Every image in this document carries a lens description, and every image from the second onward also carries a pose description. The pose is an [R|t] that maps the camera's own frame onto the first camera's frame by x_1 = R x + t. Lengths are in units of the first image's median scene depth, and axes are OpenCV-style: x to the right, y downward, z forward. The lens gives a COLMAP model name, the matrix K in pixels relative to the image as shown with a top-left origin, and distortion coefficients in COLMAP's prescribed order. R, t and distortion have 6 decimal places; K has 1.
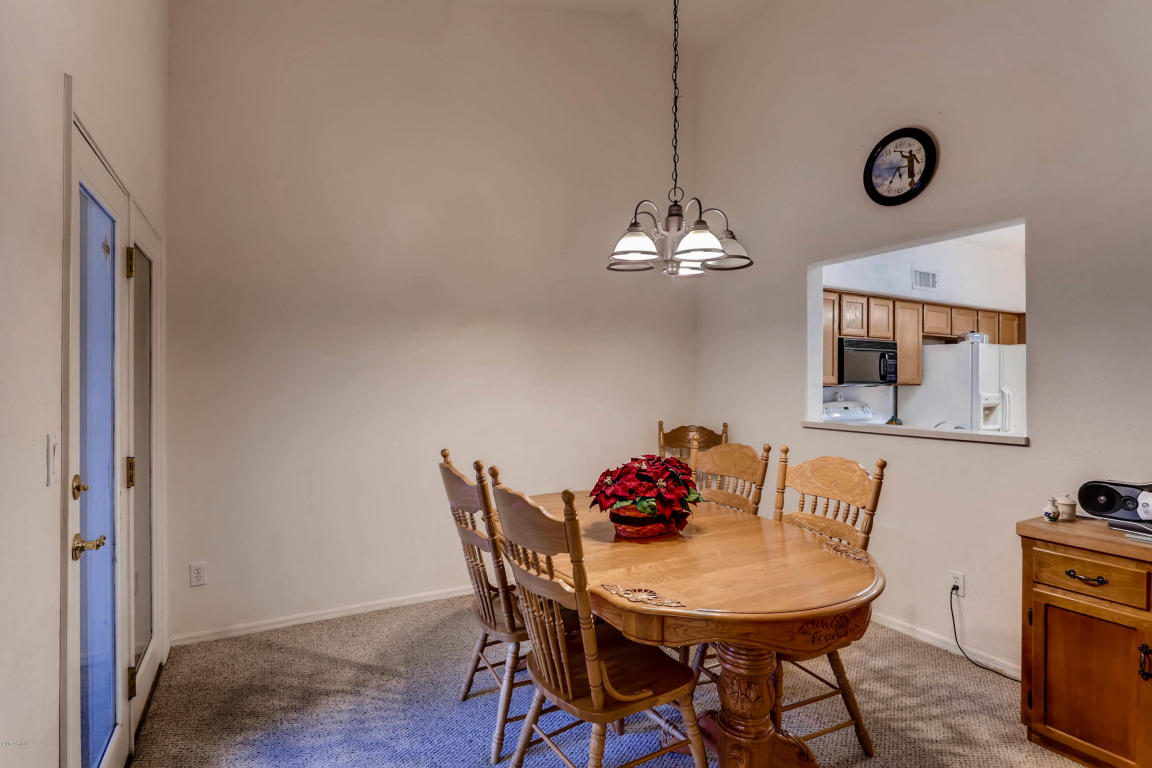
lens RADIAL K [[553.1, 0, 576.0], [0, 553.1, 384.0], [0, 0, 1]] dist [-0.011903, 0.000212]
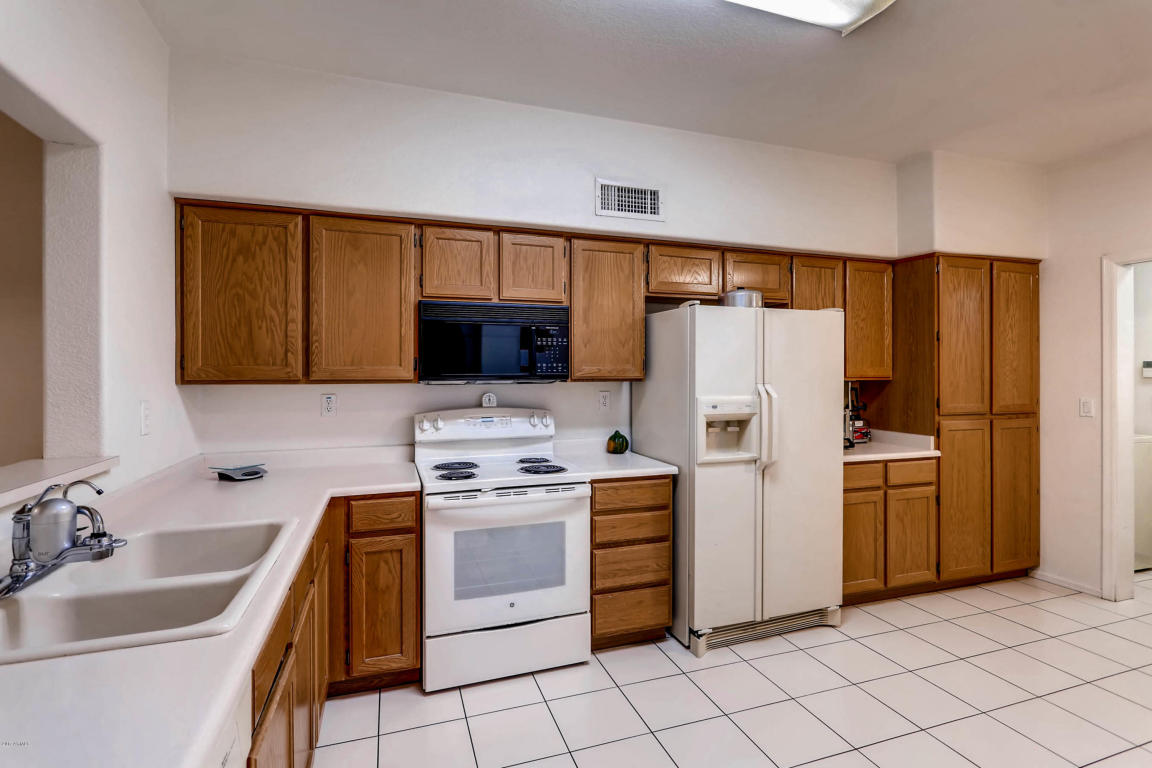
lens RADIAL K [[553.1, 0, 576.0], [0, 553.1, 384.0], [0, 0, 1]] dist [-0.011903, 0.000212]
pose [[0.986340, 0.000548, -0.164724, 0.662734], [0.002806, 0.999793, 0.020128, -0.006853], [0.164701, -0.020315, 0.986134, 0.400874]]
